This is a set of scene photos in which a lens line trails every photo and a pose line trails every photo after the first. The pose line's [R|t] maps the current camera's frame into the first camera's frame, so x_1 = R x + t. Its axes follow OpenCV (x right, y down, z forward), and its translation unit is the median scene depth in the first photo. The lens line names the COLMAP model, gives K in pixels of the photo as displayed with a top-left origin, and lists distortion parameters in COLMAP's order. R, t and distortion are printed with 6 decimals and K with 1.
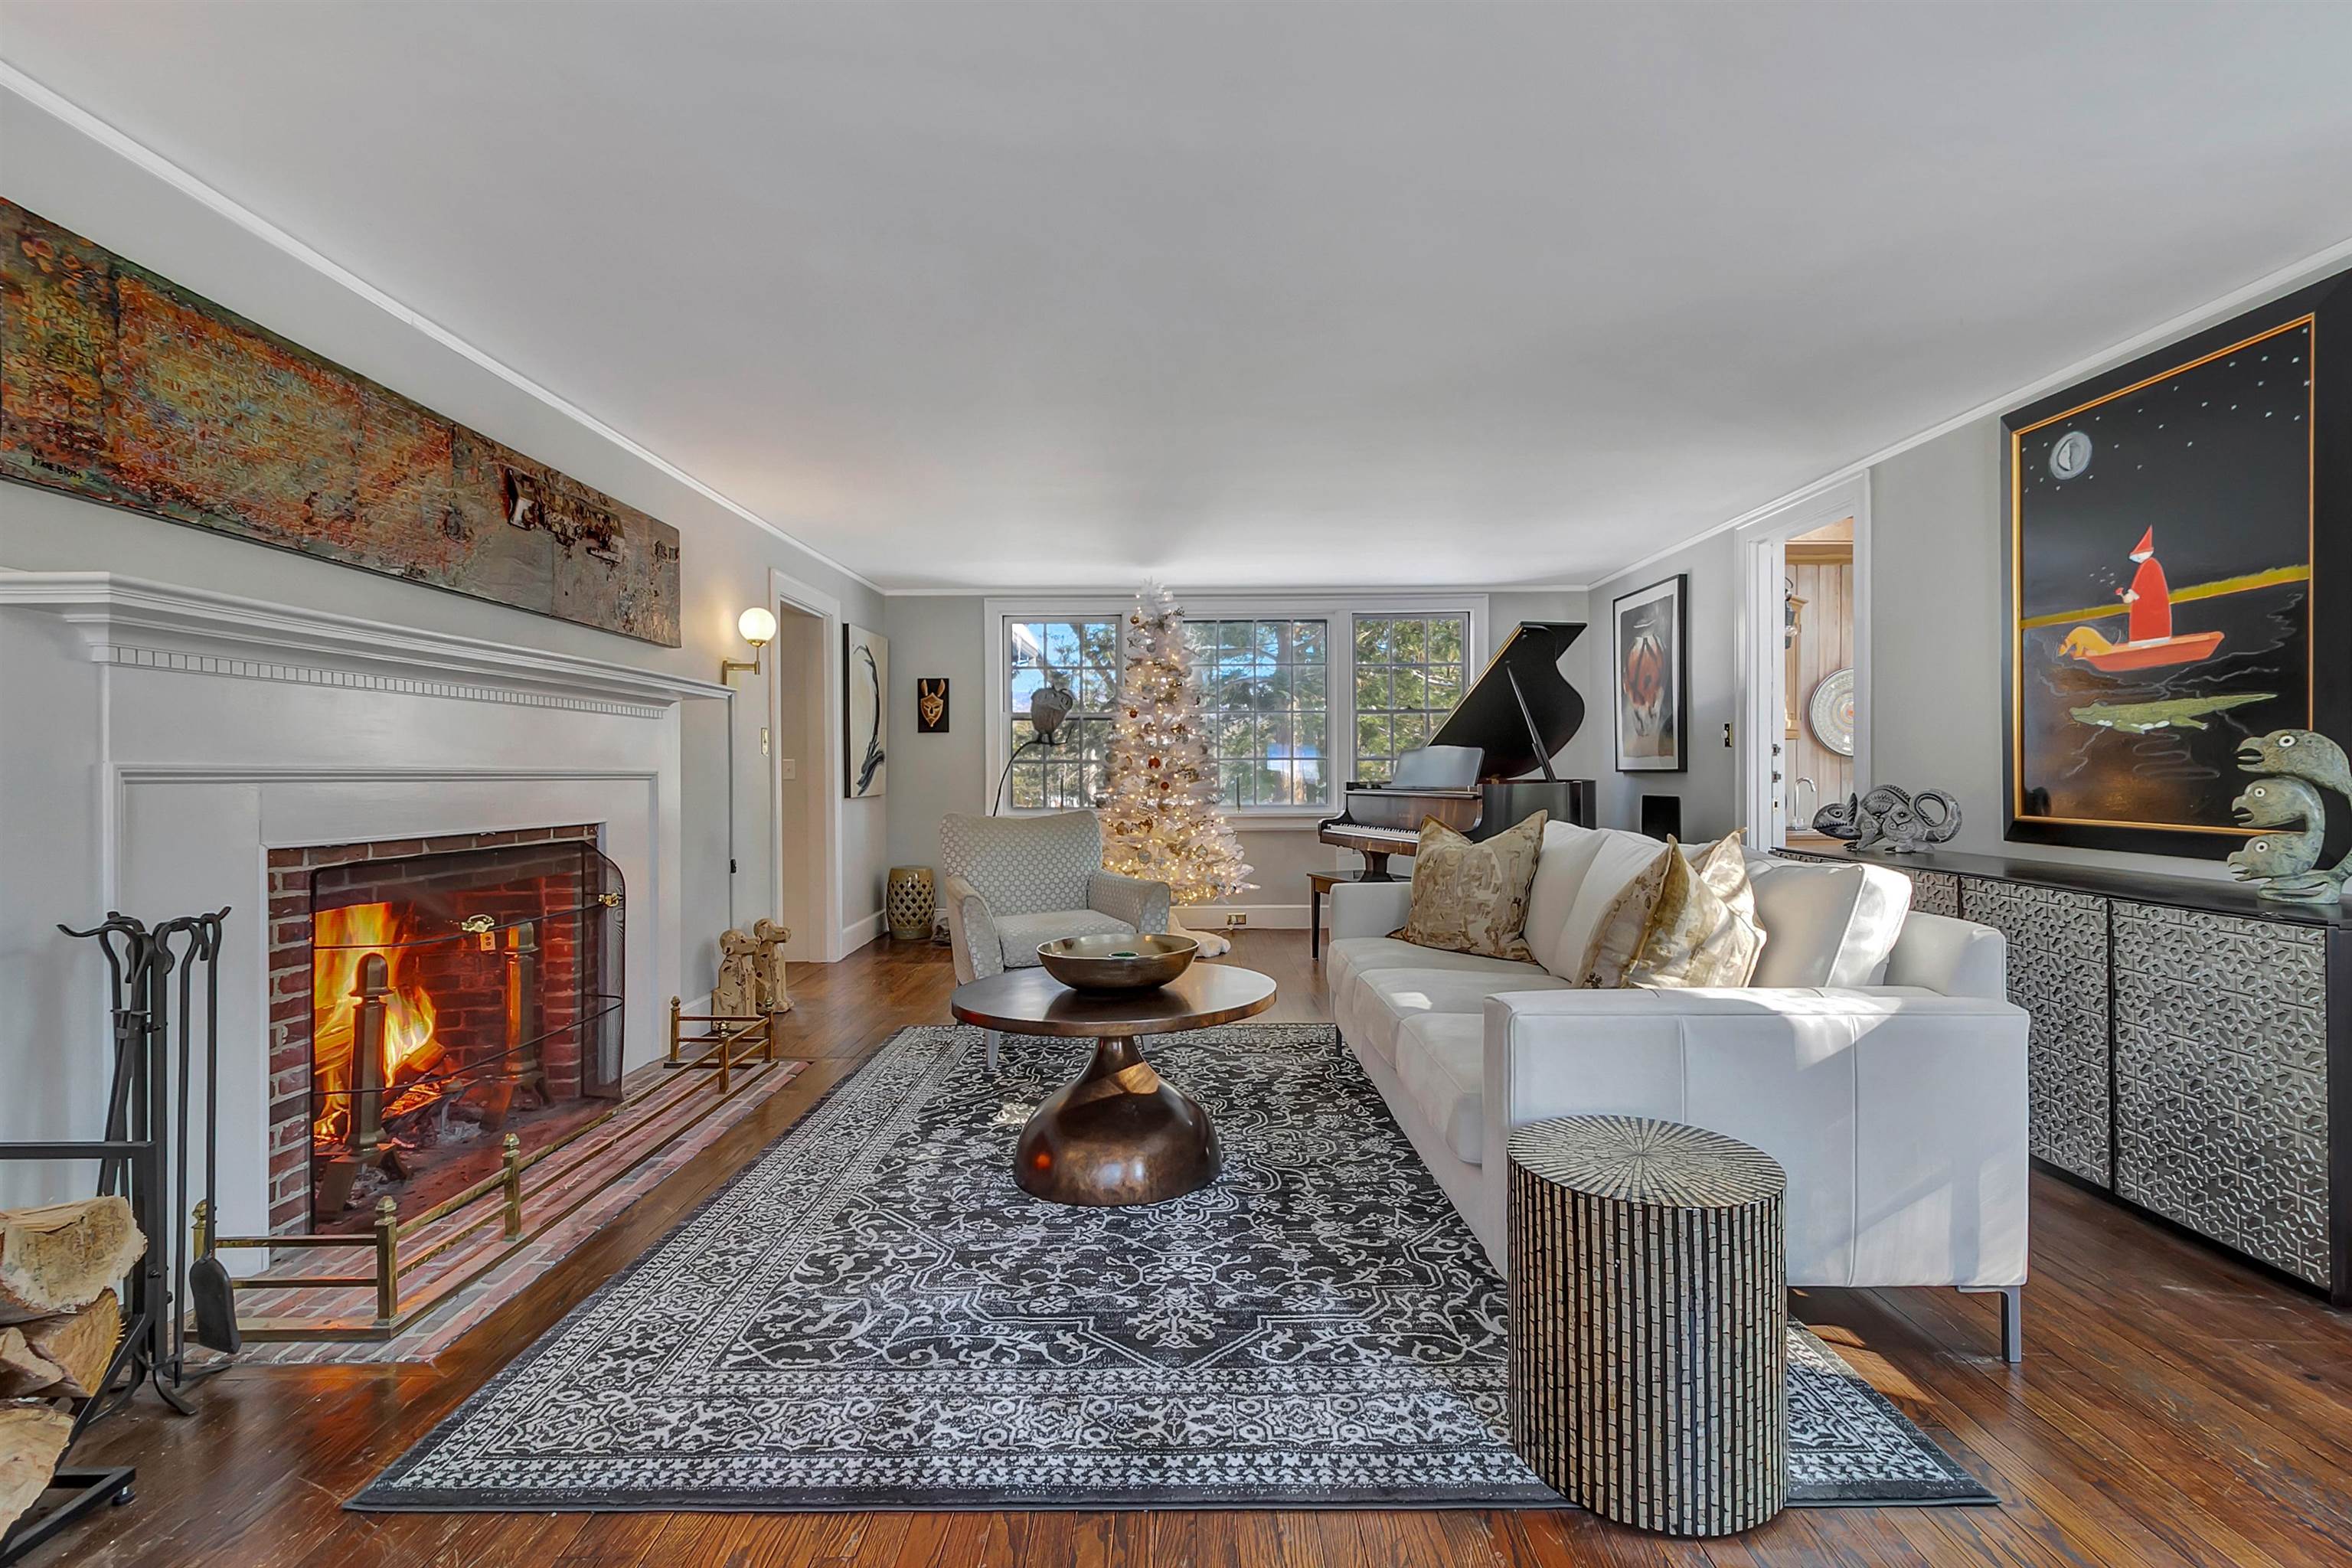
lens RADIAL K [[1101.8, 0, 1191.8], [0, 1101.8, 777.6], [0, 0, 1]] dist [0.003793, 0.000466]
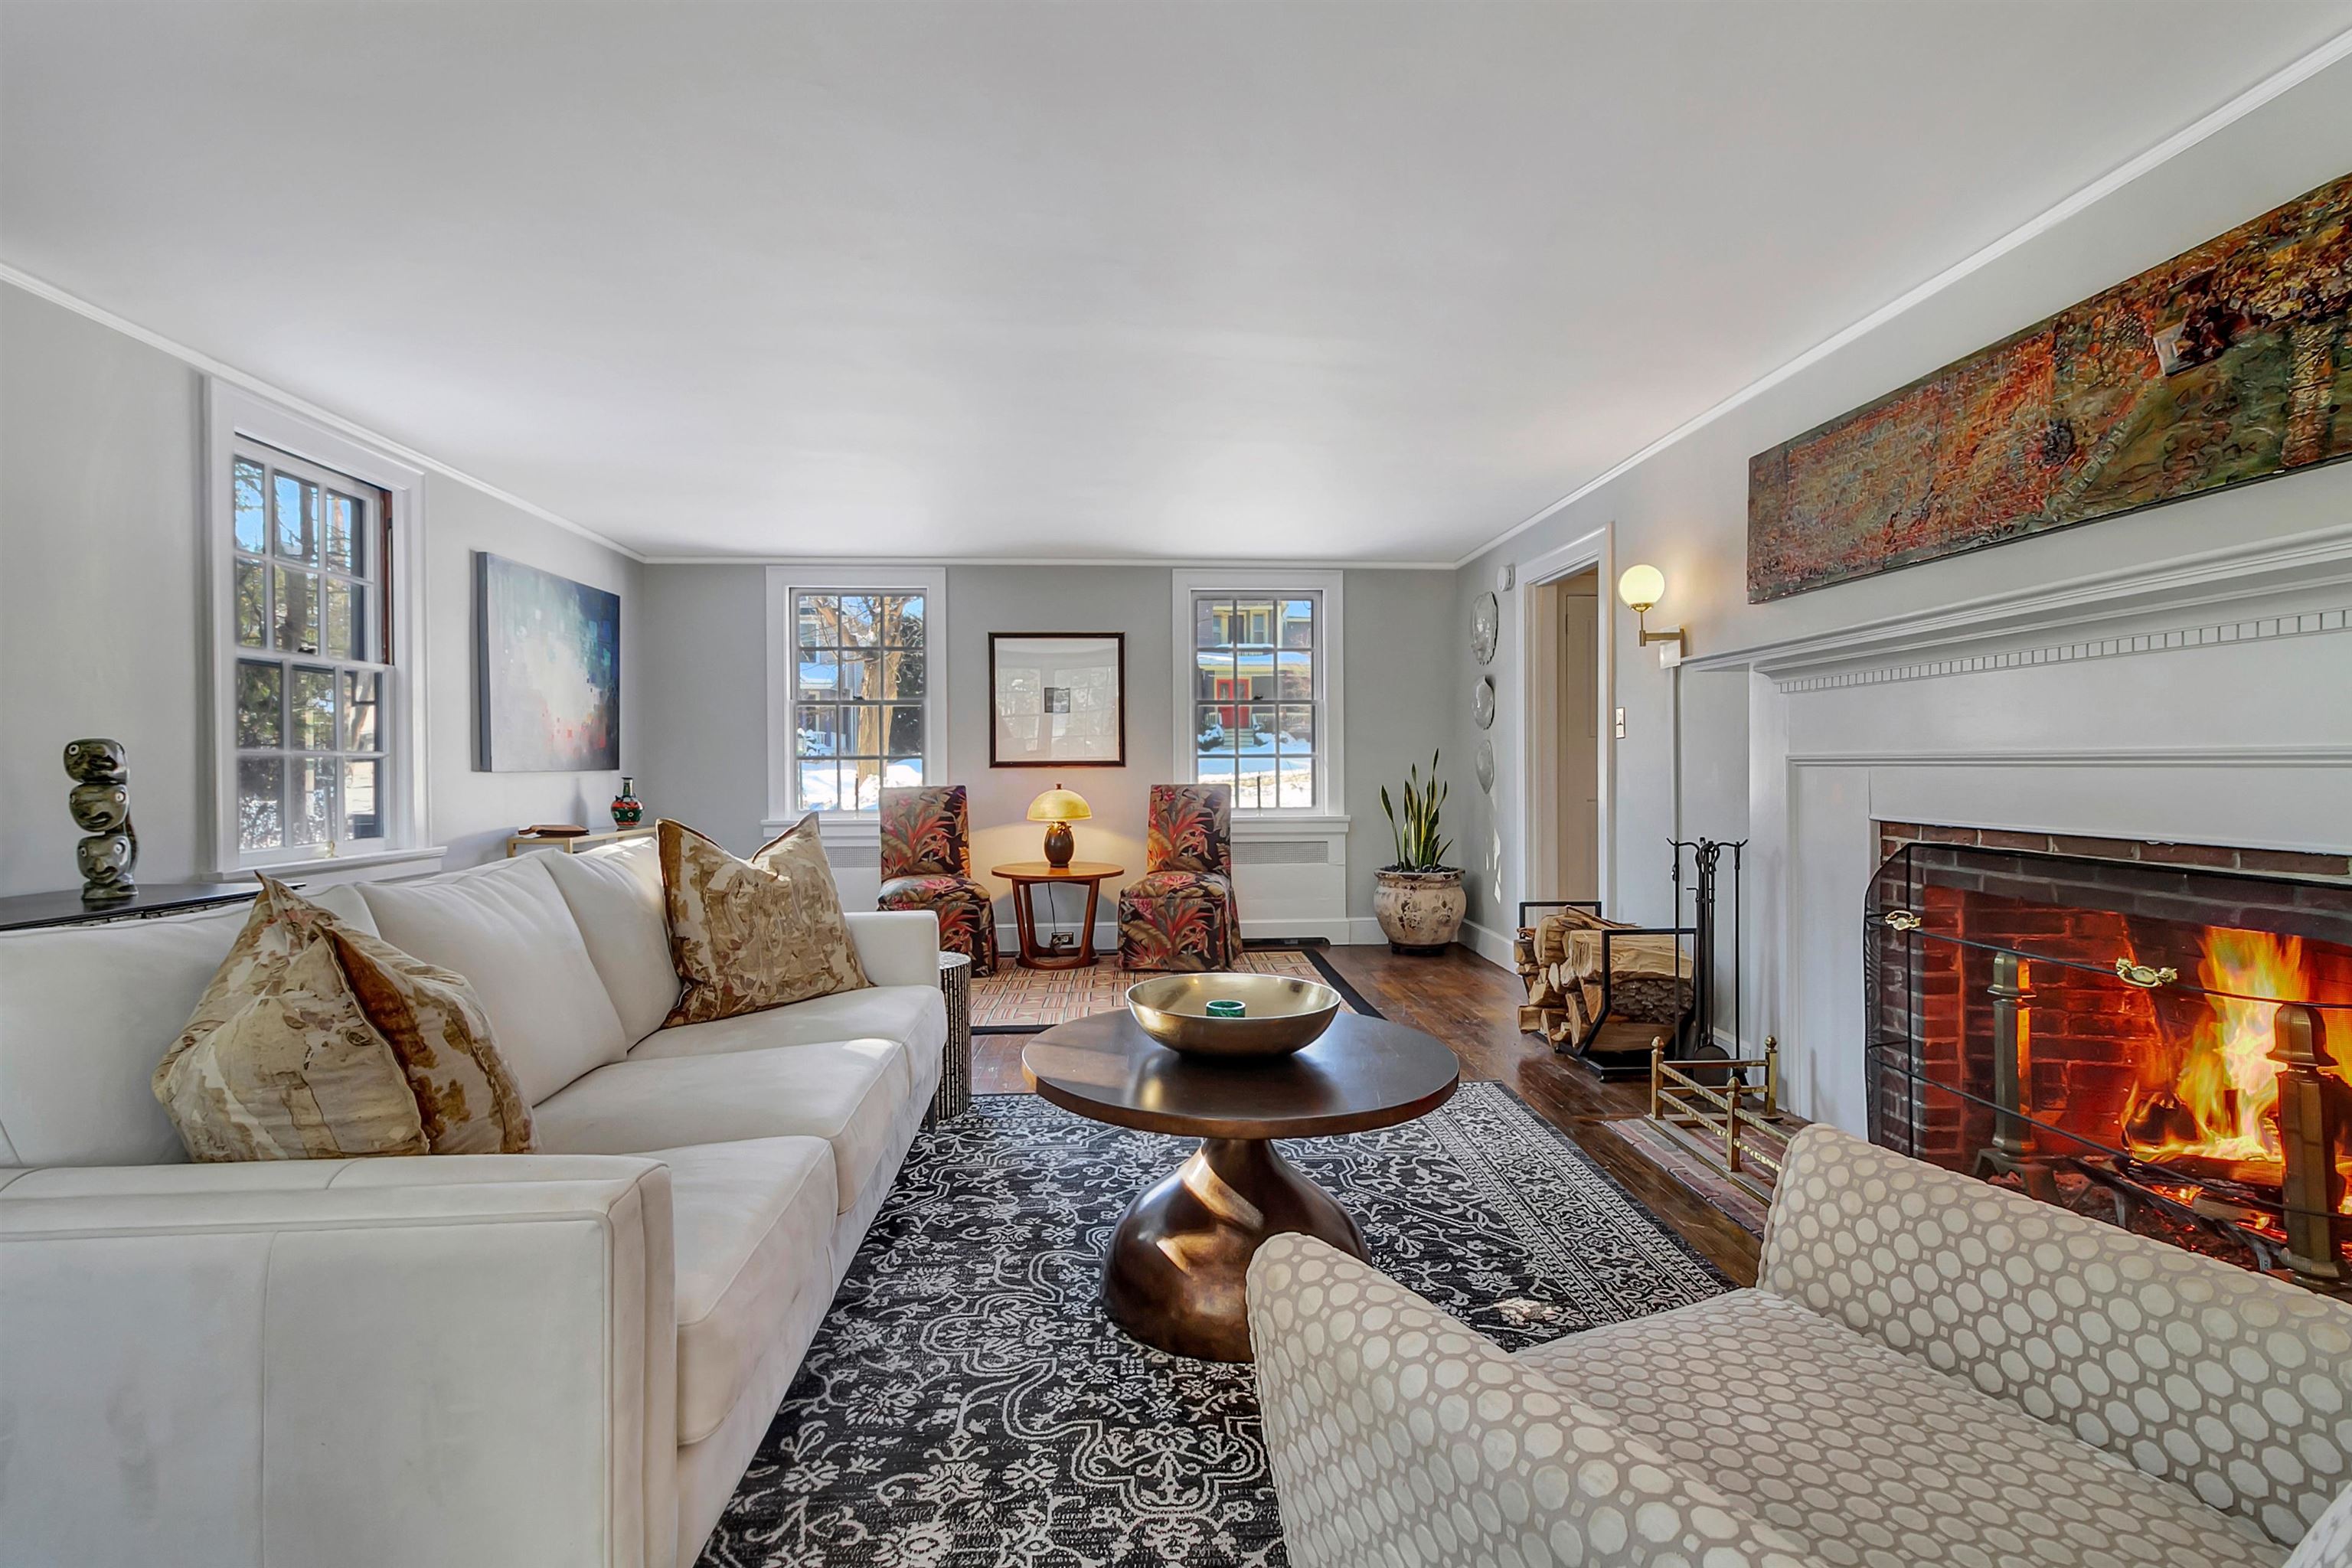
lens RADIAL K [[1101.8, 0, 1191.8], [0, 1101.8, 777.6], [0, 0, 1]] dist [0.003793, 0.000466]
pose [[-0.997819, 0.012032, -0.064896, 0.009949], [0.011112, 0.999833, 0.014521, -0.008575], [0.065060, 0.013768, -0.997786, 2.036196]]
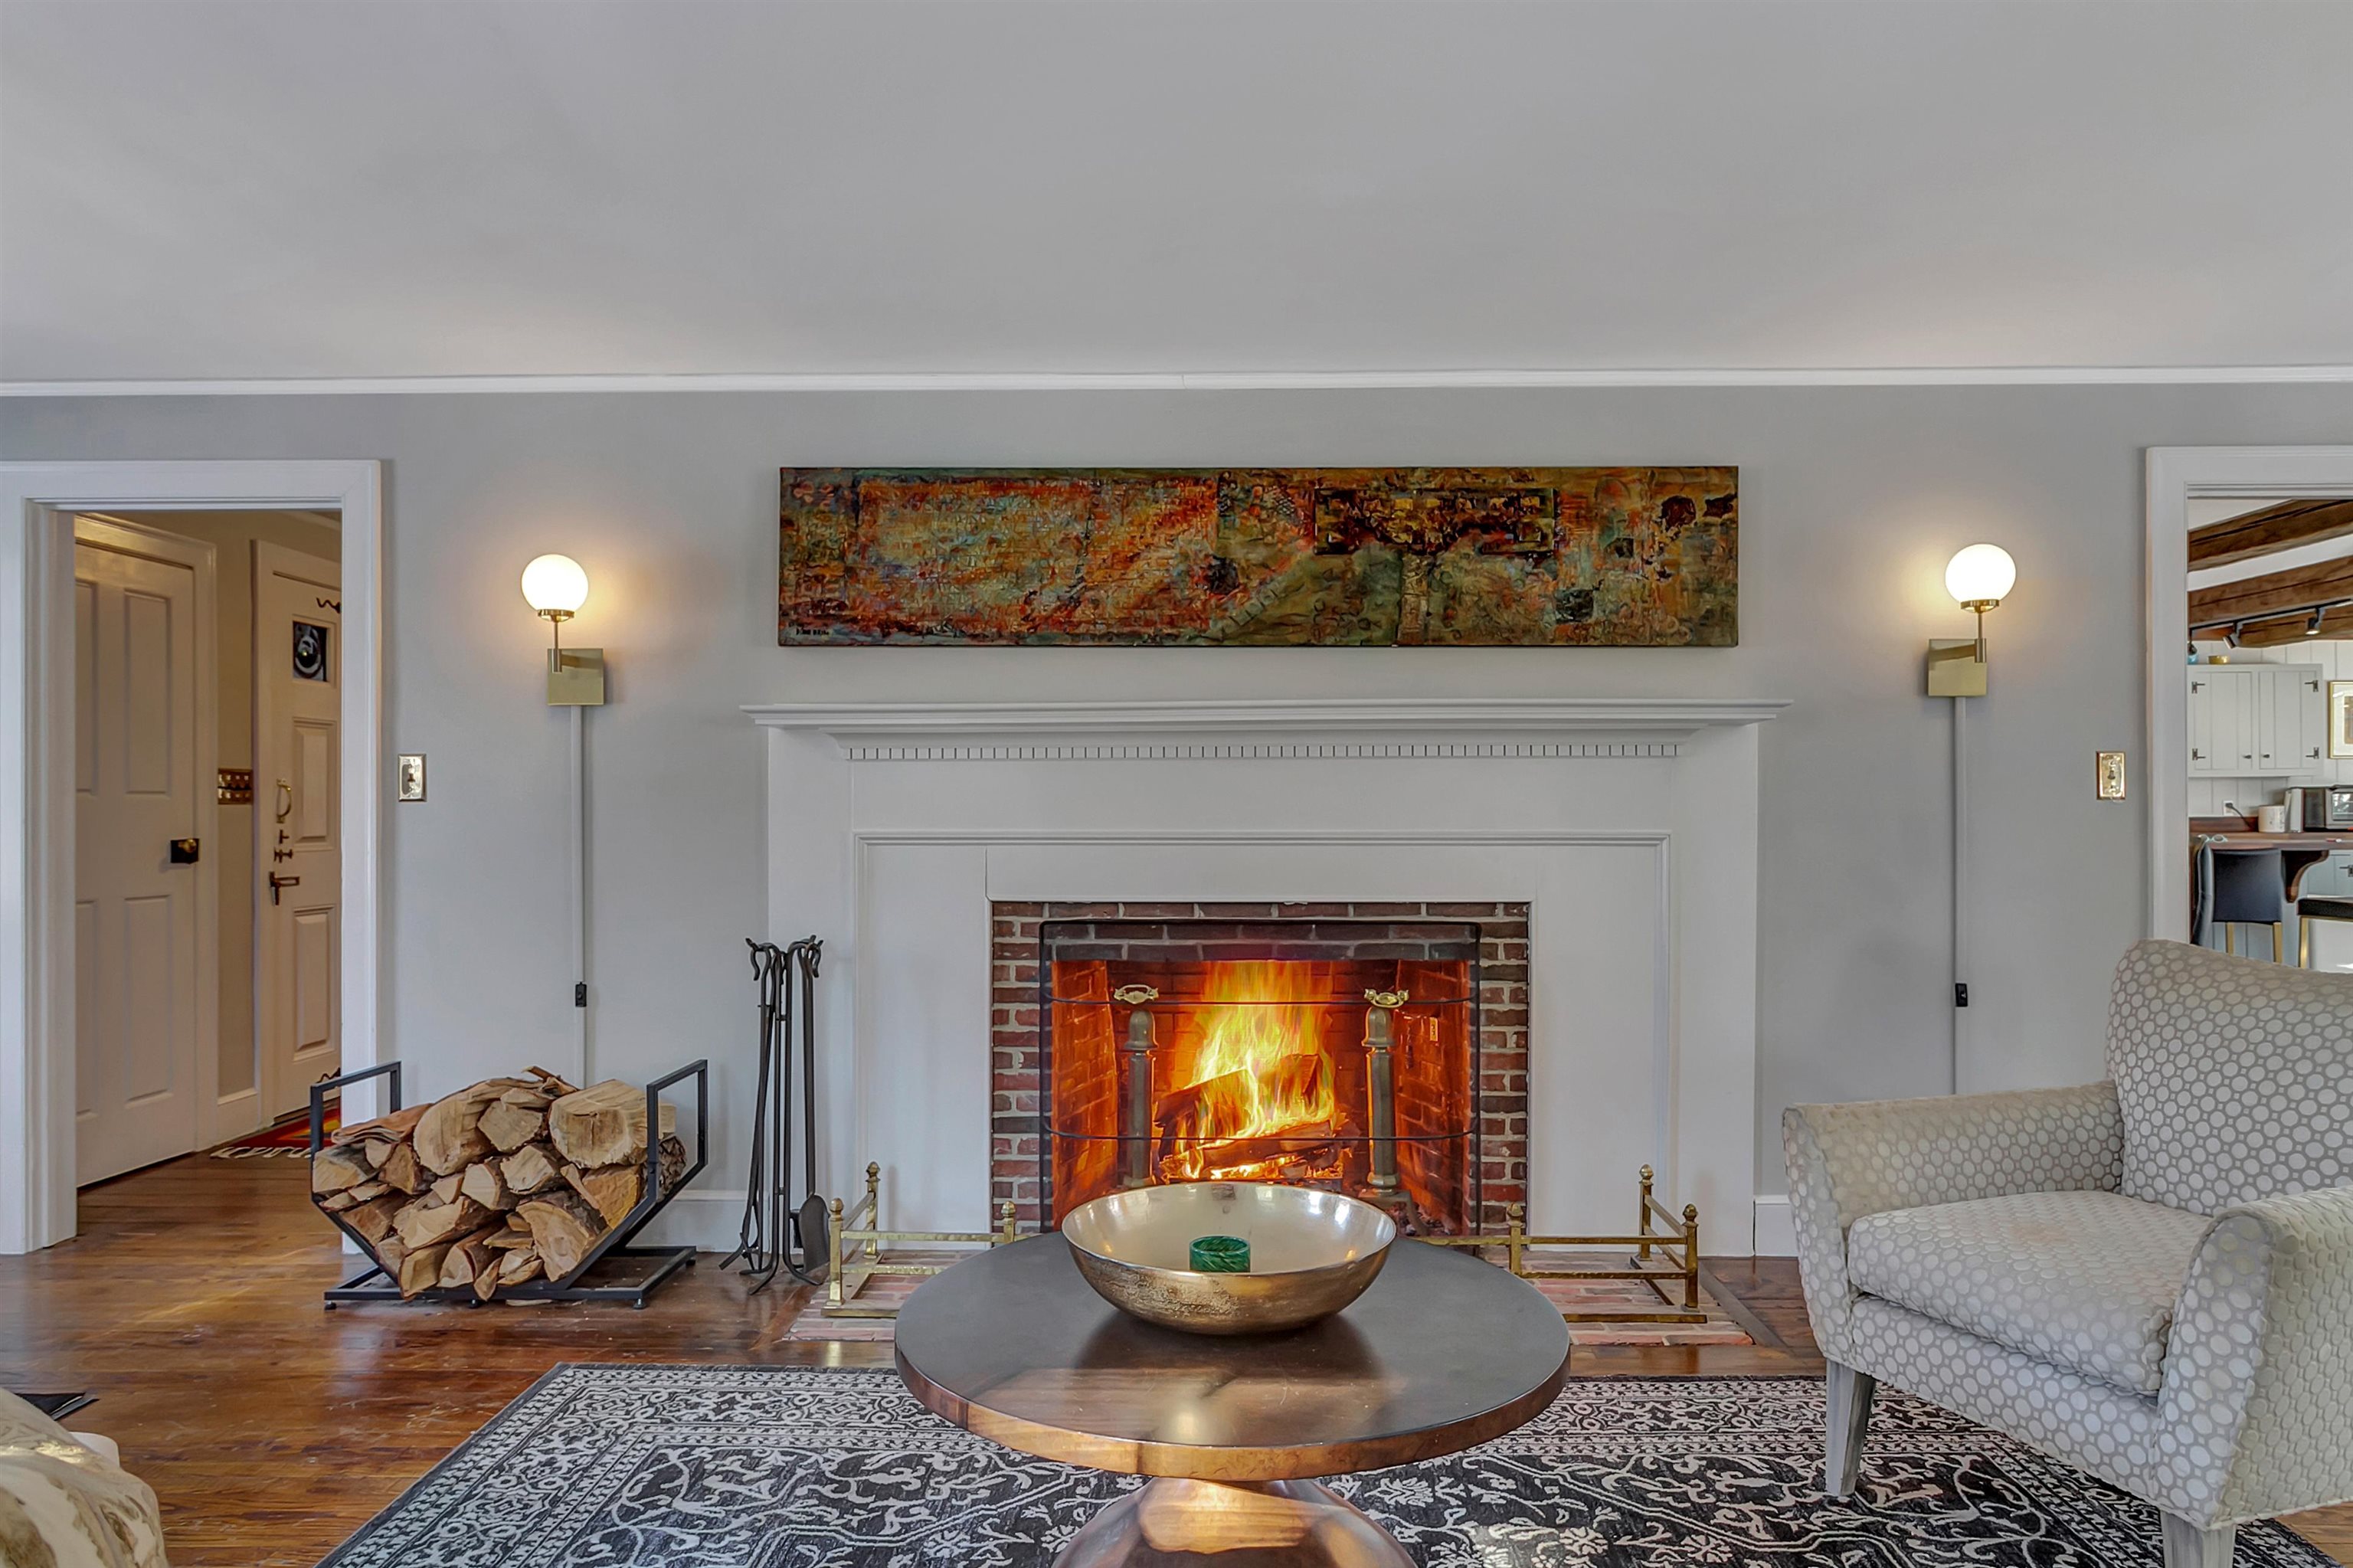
lens RADIAL K [[1427.8, 0, 1190.9], [0, 1427.8, 801.2], [0, 0, 1]] dist [0.004729, 0.000905]
pose [[-0.021179, -0.000266, -0.999776, 0.658809], [-0.001632, 0.999999, -0.000232, -0.039905], [0.999774, 0.001627, -0.021180, 1.159879]]
